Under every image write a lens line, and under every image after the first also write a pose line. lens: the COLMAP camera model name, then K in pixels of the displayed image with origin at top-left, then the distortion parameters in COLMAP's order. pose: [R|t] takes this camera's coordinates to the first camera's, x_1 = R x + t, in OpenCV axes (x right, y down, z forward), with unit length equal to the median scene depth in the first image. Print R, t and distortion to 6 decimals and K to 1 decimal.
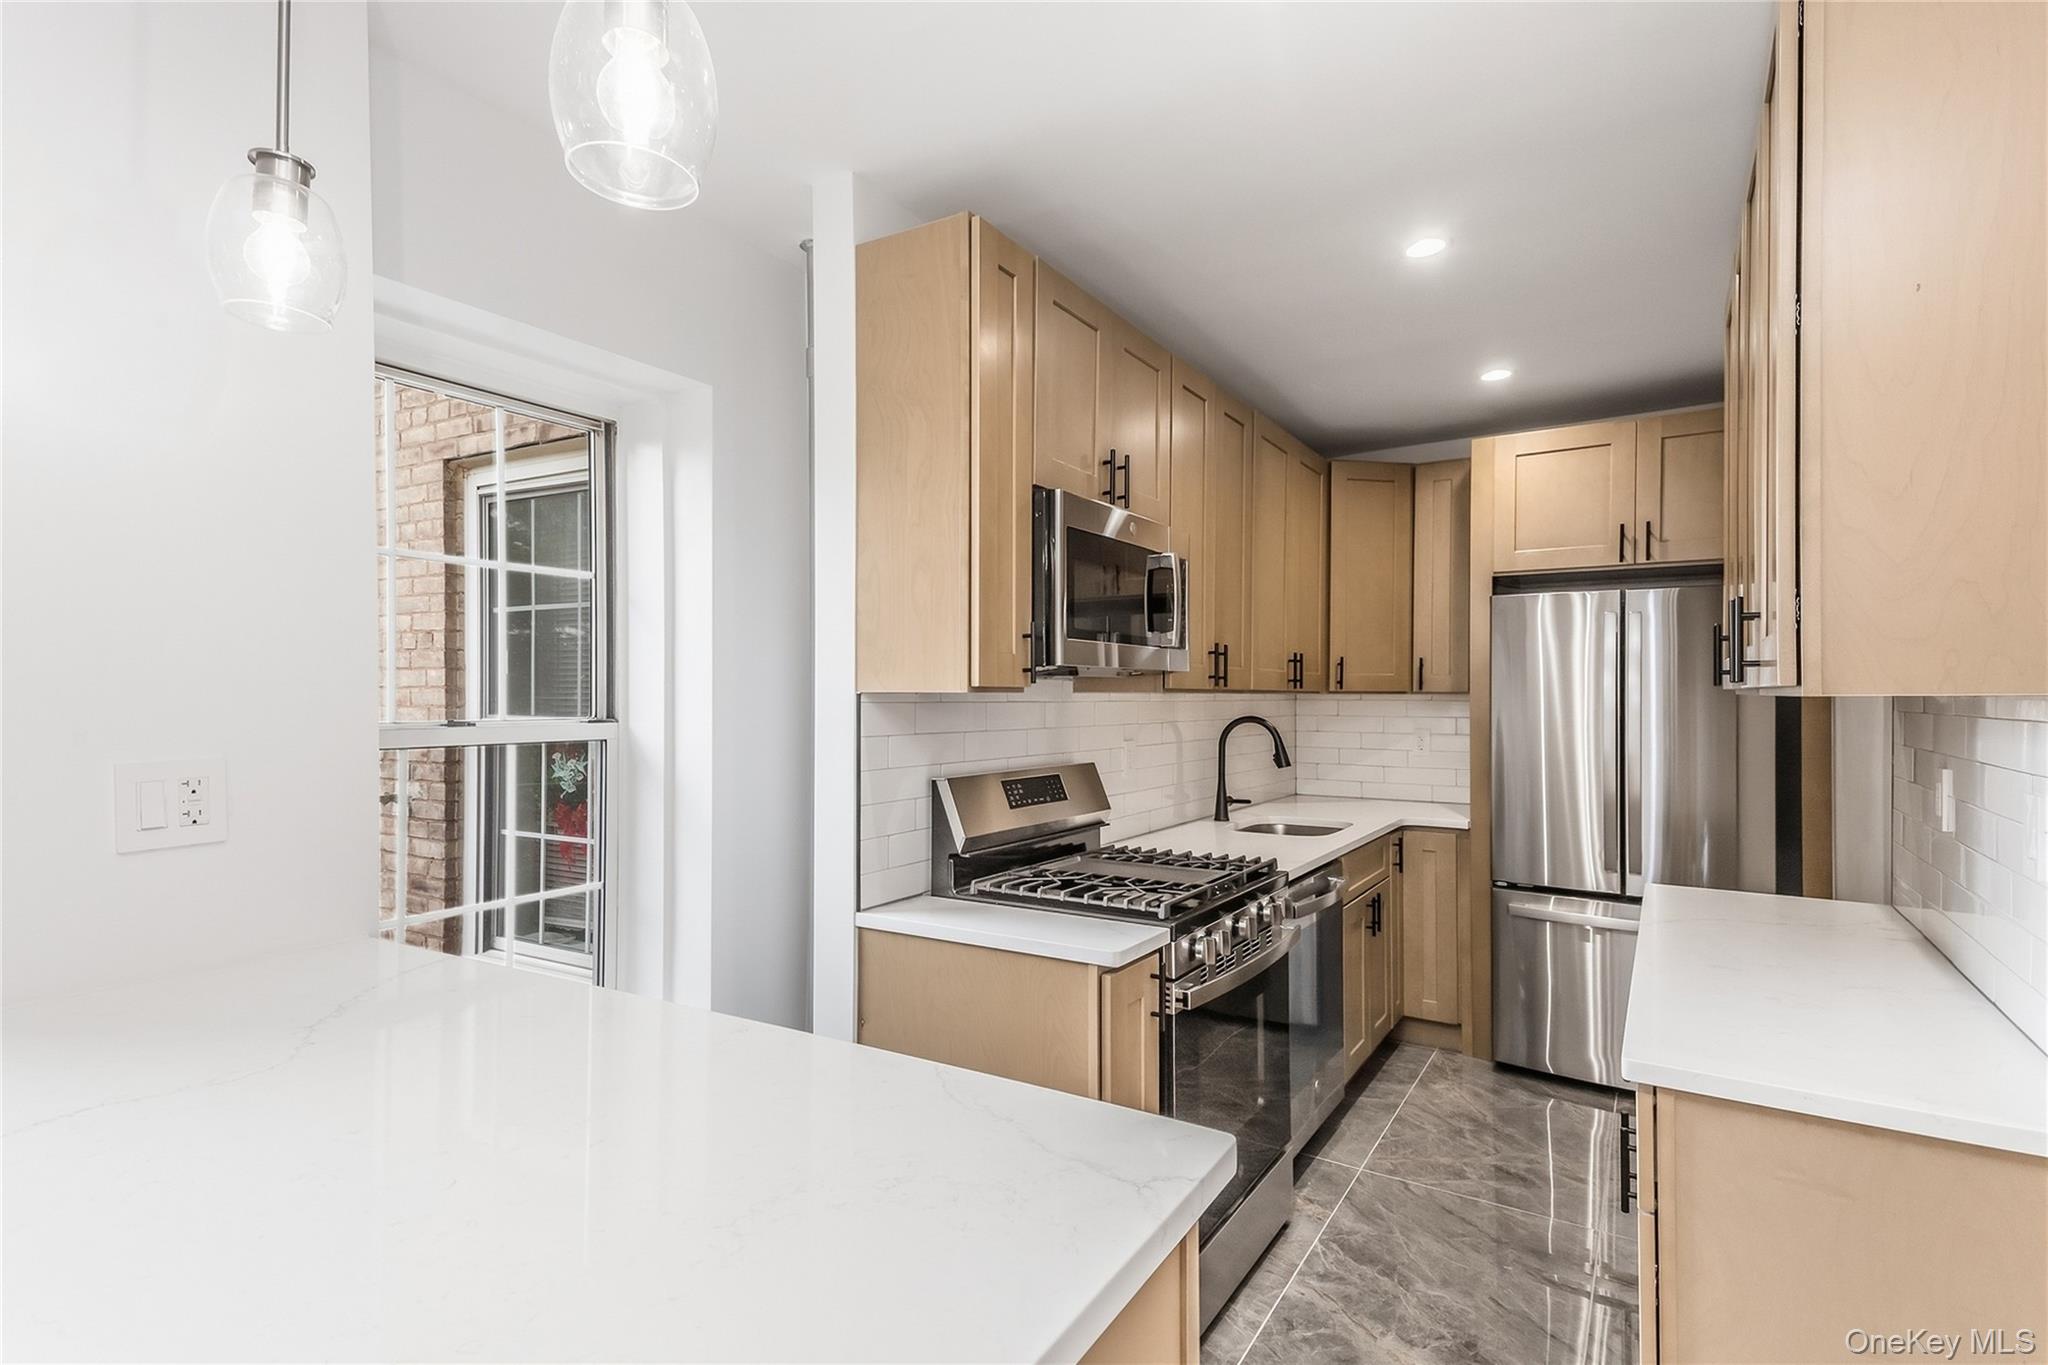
lens RADIAL K [[1033.8, 0, 1024.0], [0, 1033.8, 682.5], [0, 0, 1]] dist [0.057526, -0.000332]
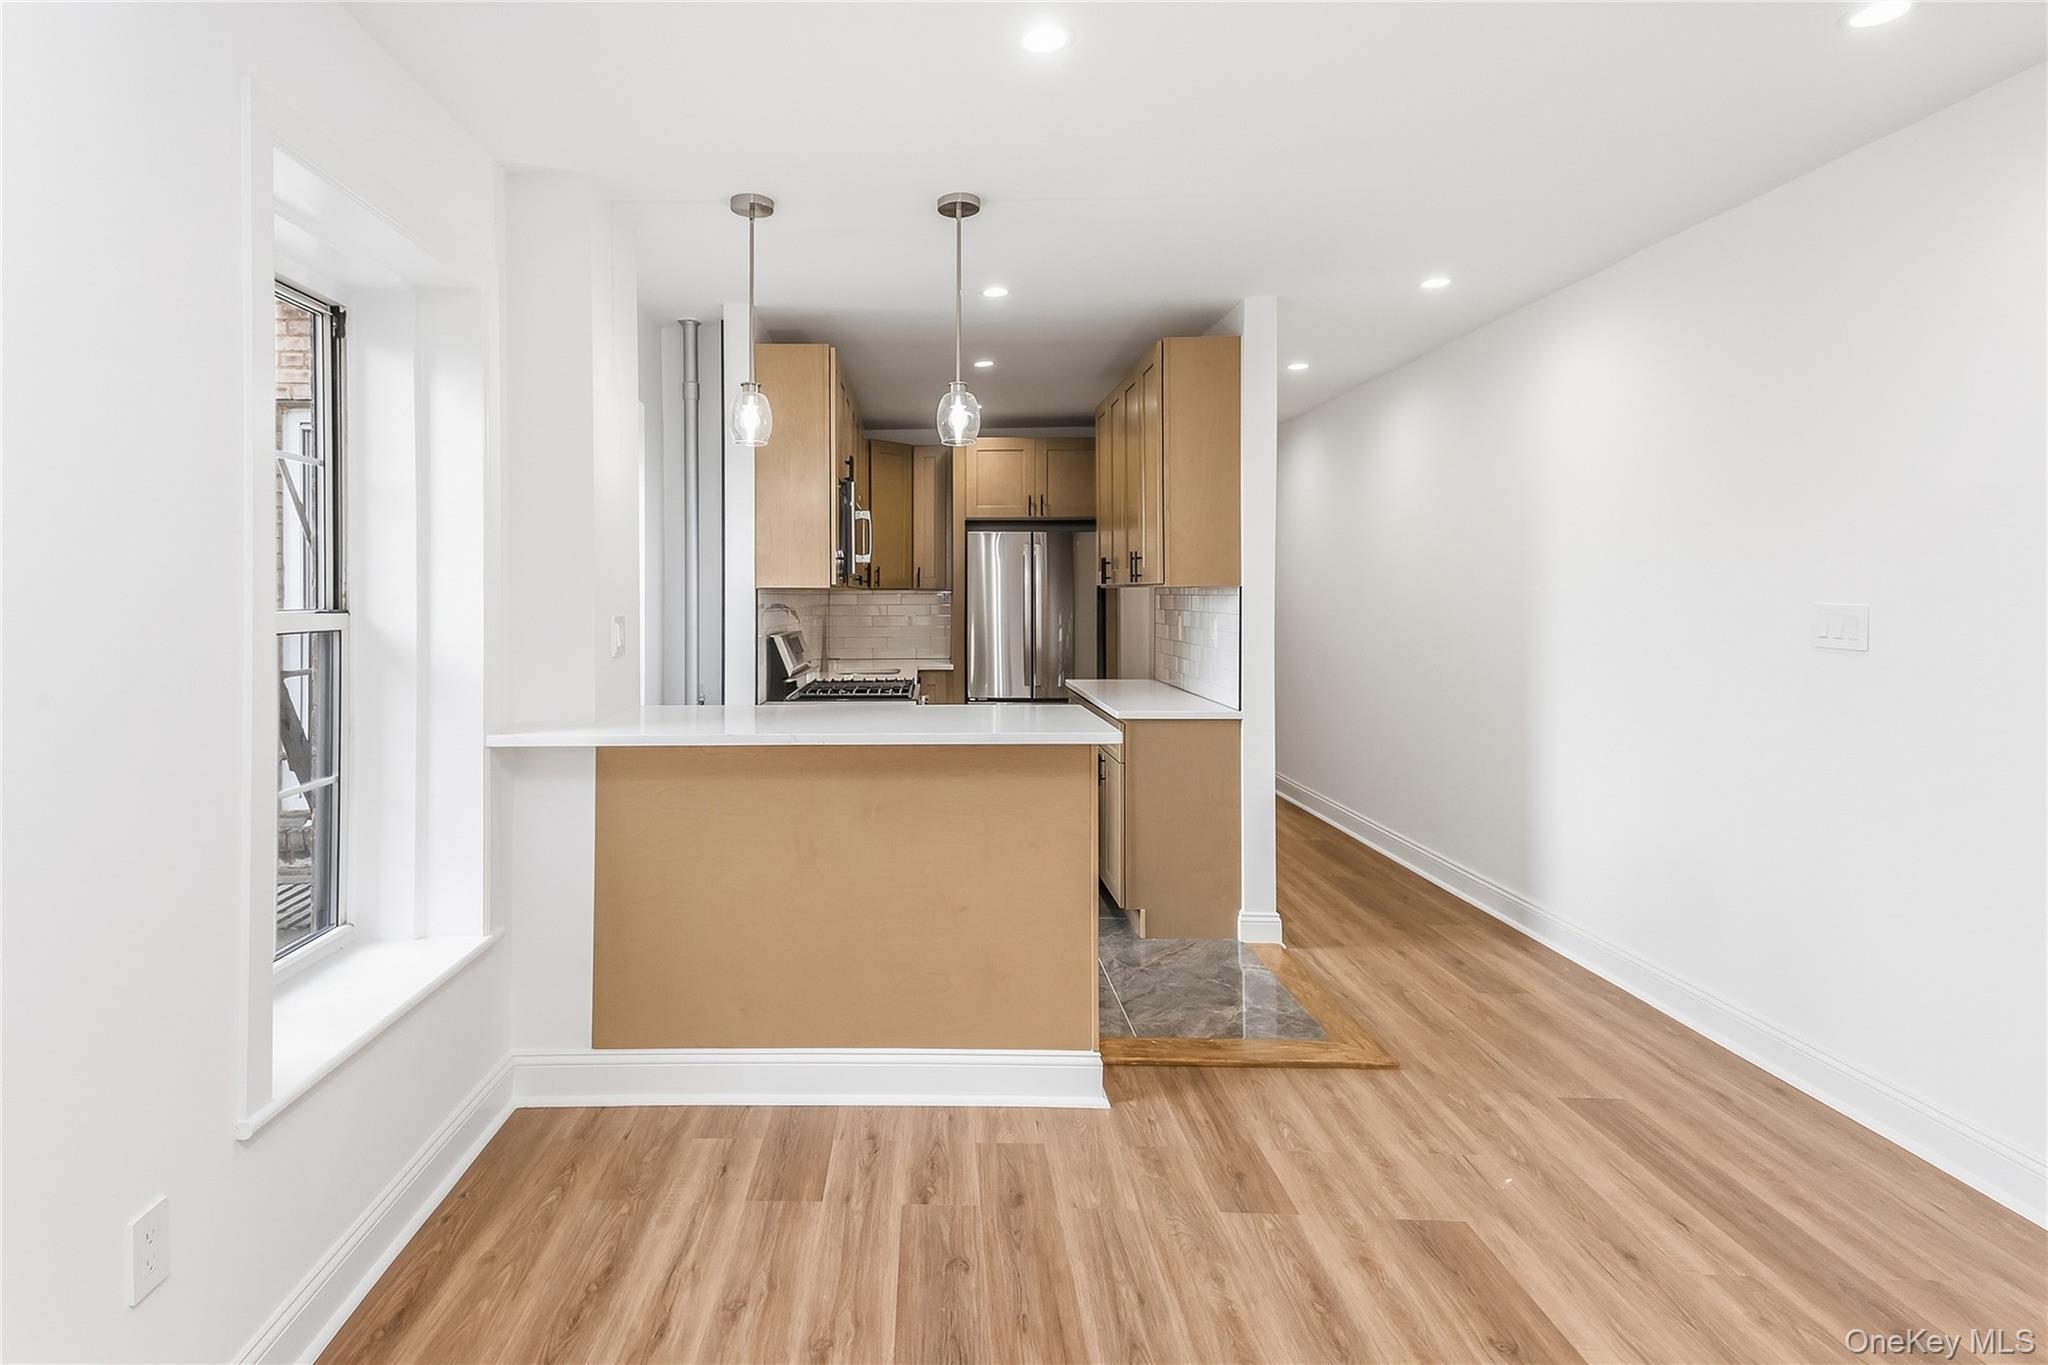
lens RADIAL K [[1098.3, 0, 932.3], [0, 1098.3, 595.2], [0, 0, 1]] dist [0.043063, 0.000344]
pose [[0.844924, -0.003045, 0.534878, -0.603496], [-0.002129, 0.999957, 0.009056, 0.003406], [-0.534882, -0.008790, 0.844881, -0.517991]]
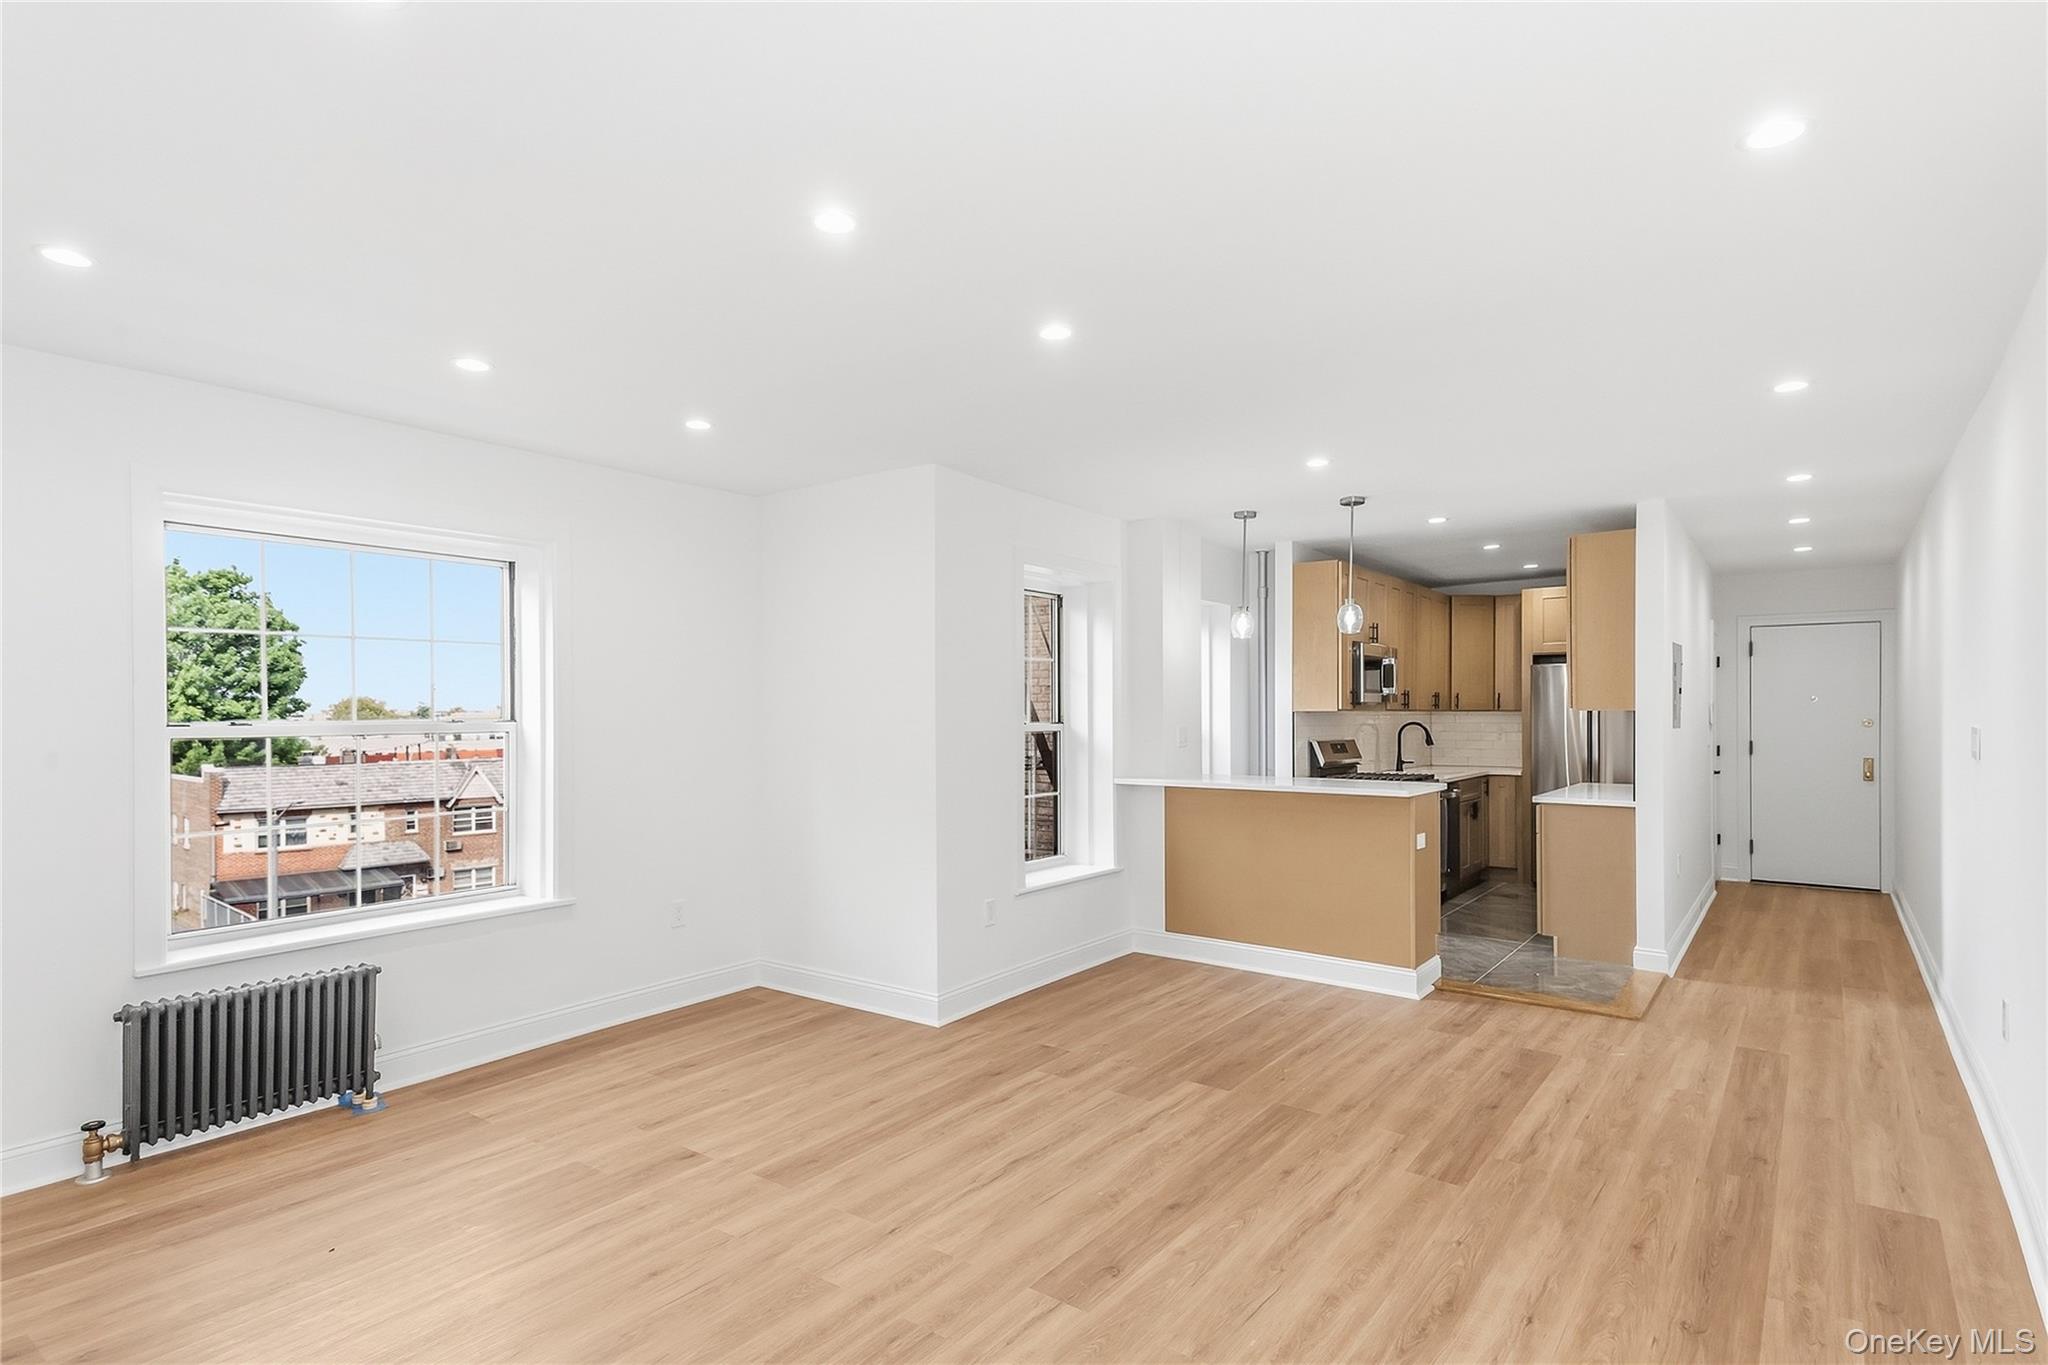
lens RADIAL K [[1133.0, 0, 1000.5], [0, 1133.0, 696.2], [0, 0, 1]] dist [0.054870, -0.000963]
pose [[0.997275, -0.003879, -0.073665, -0.496145], [0.003560, 0.999984, -0.004468, -0.014166], [0.073681, 0.004194, 0.997273, -1.525172]]
